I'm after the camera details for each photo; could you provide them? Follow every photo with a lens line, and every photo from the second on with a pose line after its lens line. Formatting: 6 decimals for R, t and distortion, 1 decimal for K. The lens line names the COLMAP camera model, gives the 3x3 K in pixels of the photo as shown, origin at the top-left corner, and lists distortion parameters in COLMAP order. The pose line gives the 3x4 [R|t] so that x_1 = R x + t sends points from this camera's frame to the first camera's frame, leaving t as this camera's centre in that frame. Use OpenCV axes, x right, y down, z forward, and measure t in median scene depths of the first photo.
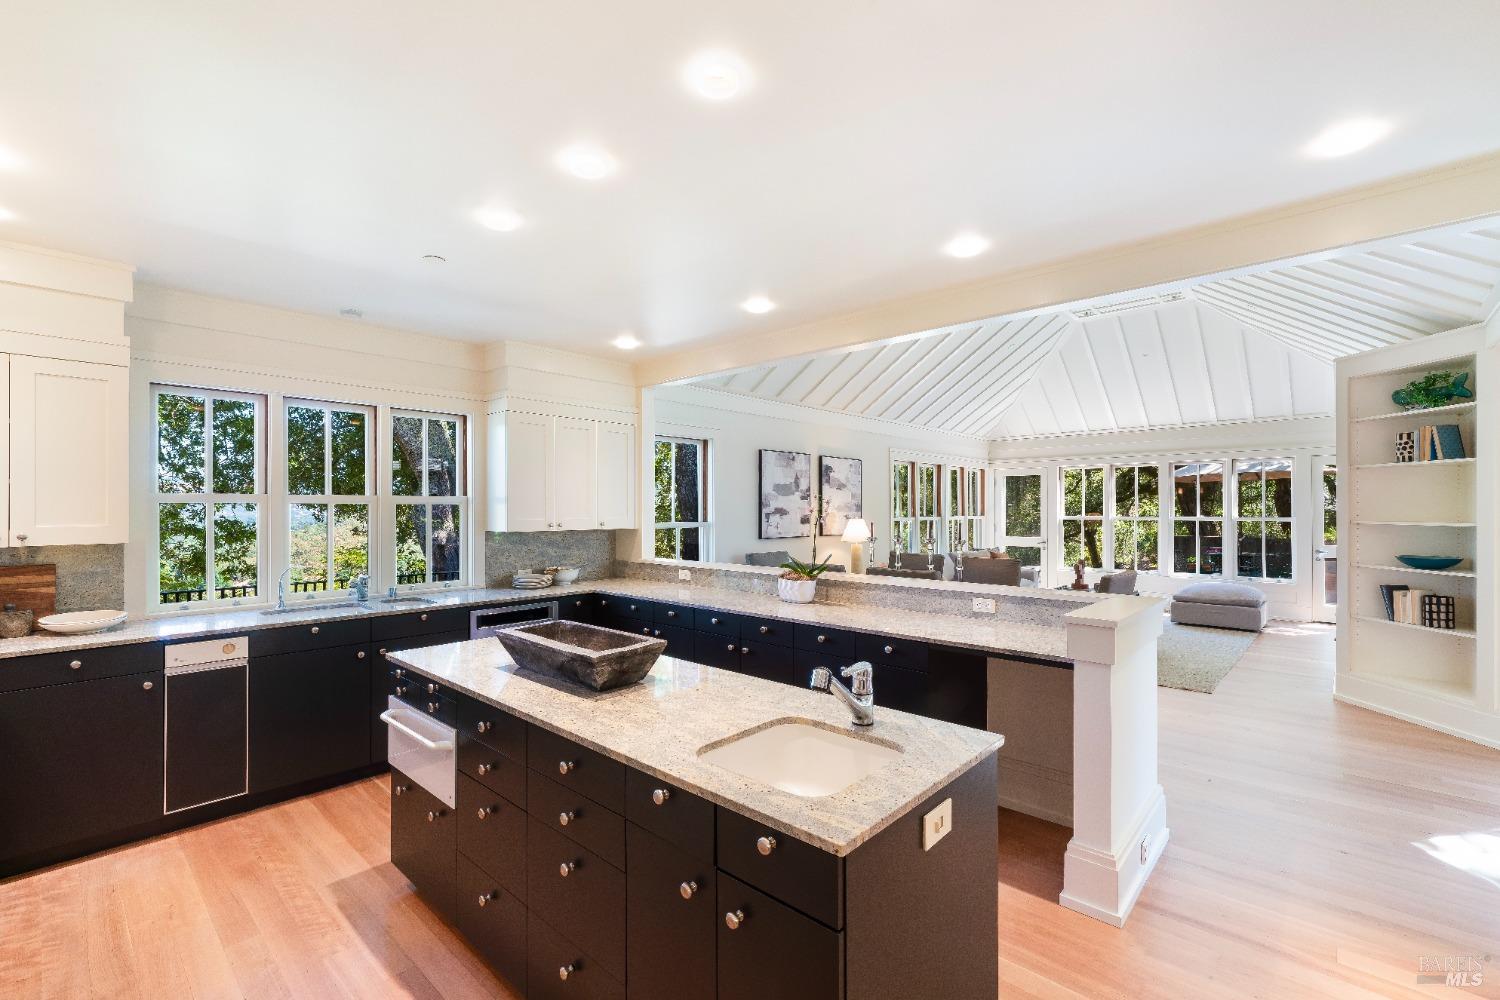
lens RADIAL K [[647.7, 0, 750.0], [0, 647.7, 500.0], [0, 0, 1]] dist [-0.001050, -0.000103]
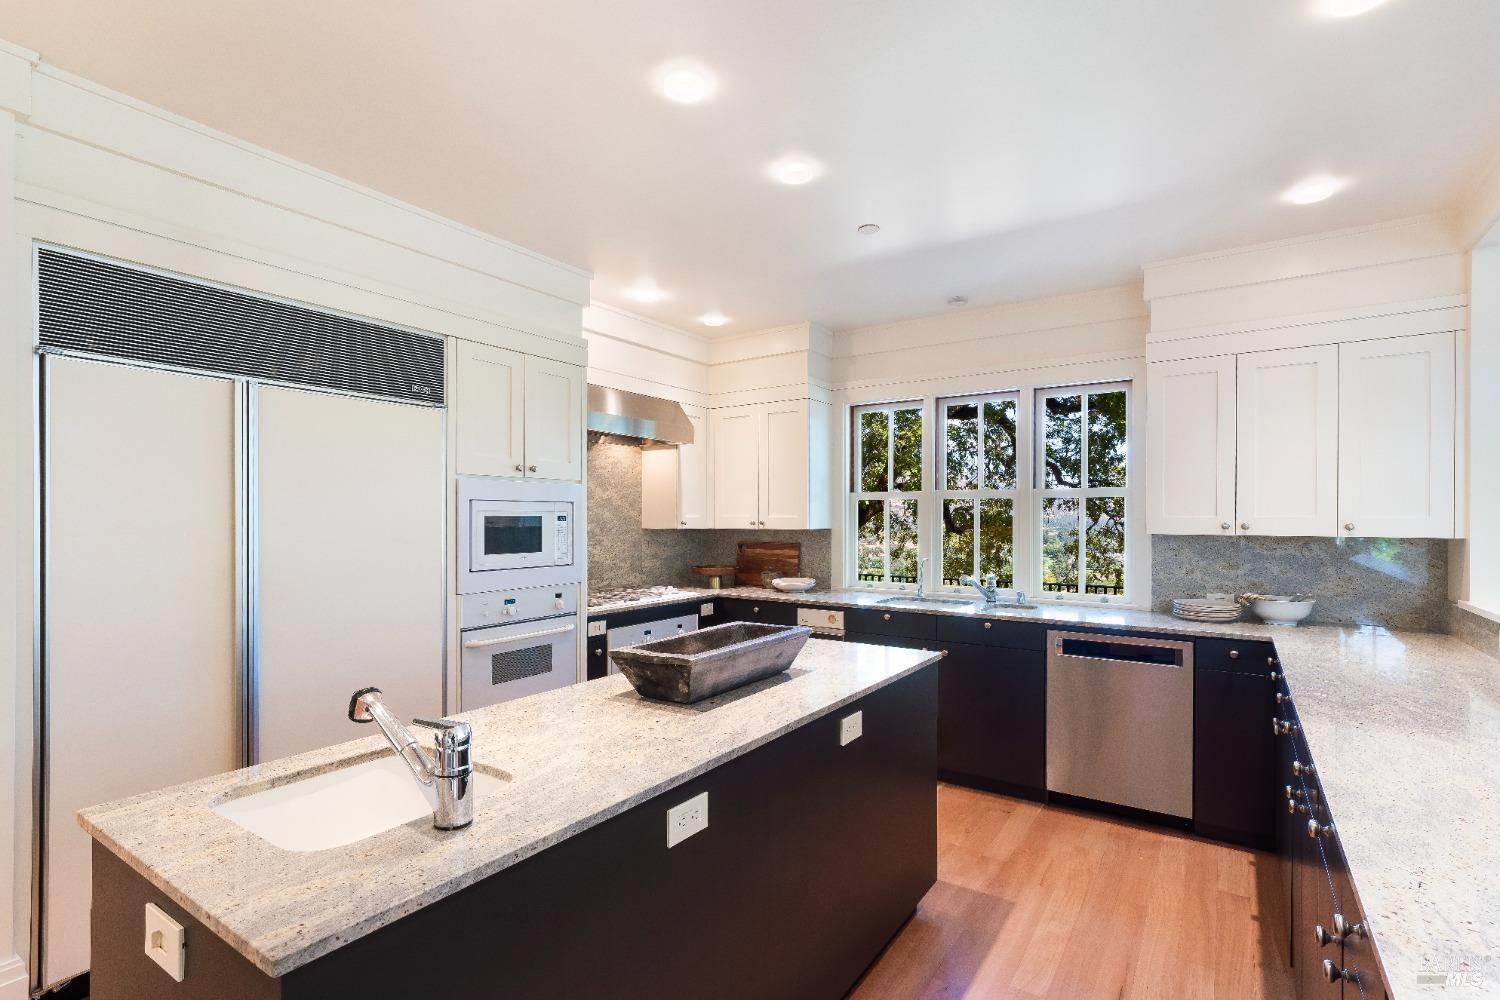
lens RADIAL K [[725.9, 0, 752.7], [0, 725.9, 514.9], [0, 0, 1]] dist [0.002873, 0.000631]
pose [[0.146110, 0.003942, -0.989261, 0.445955], [0.015452, 0.999861, 0.006266, 0.021084], [0.989148, -0.016201, 0.146029, 0.573168]]
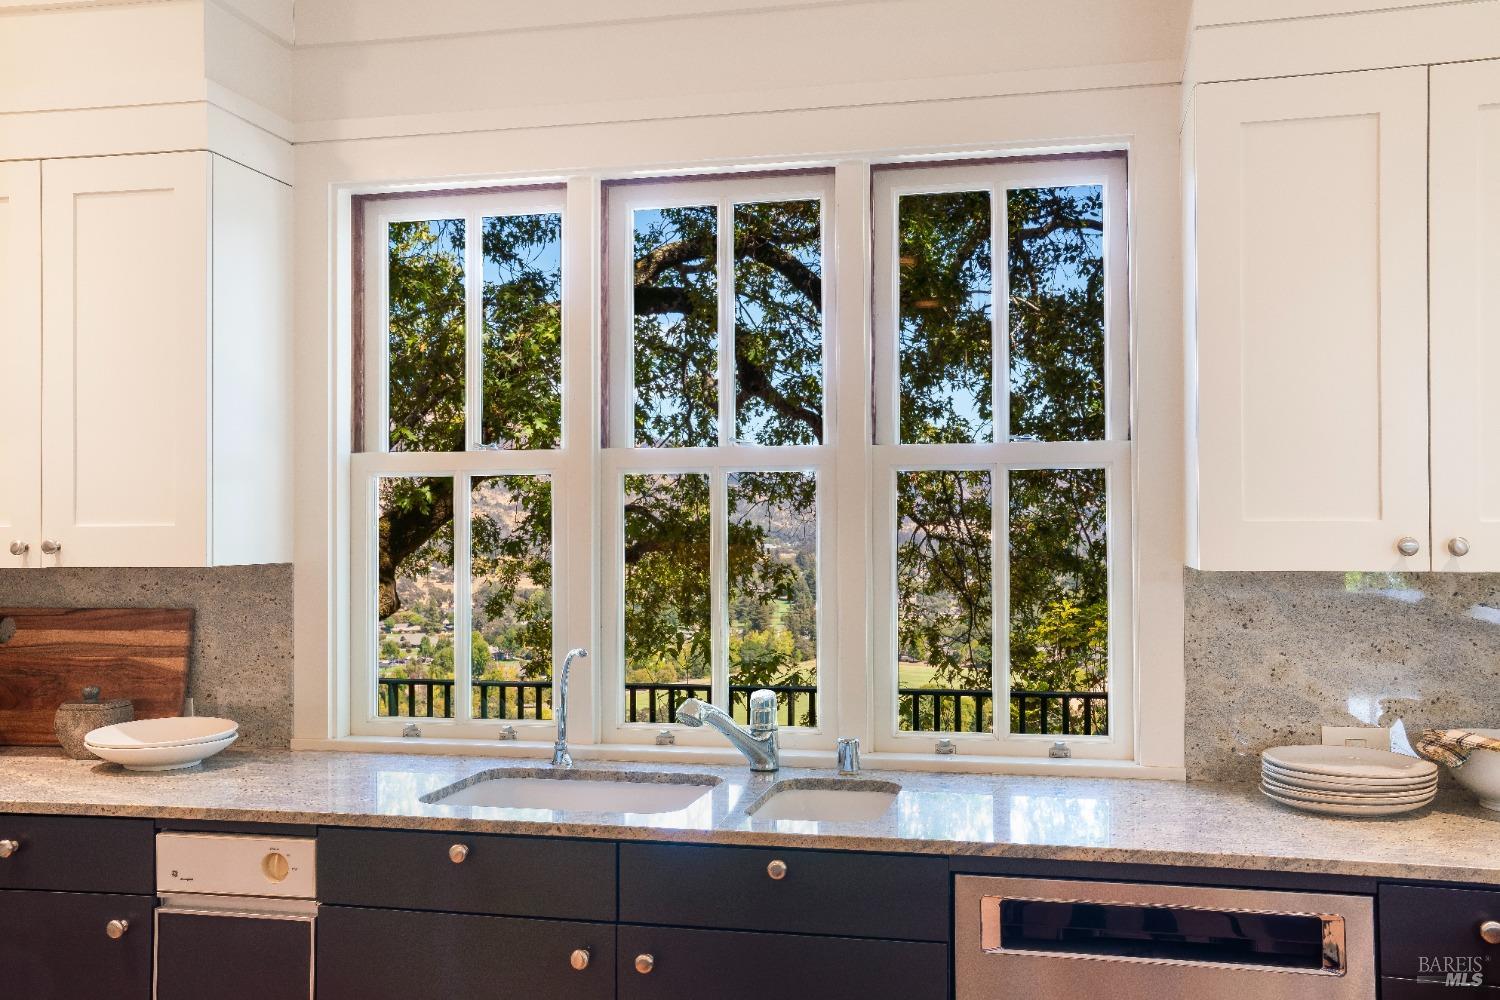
lens RADIAL K [[1471.7, 0, 750.0], [0, 1471.7, 500.0], [0, 0, 1]] dist [0.015080, 0.010313]
pose [[0.487646, -0.010621, -0.872977, 0.043096], [0.016302, 0.999862, -0.003058, 0.026724], [0.872889, -0.012740, 0.487752, 0.723566]]
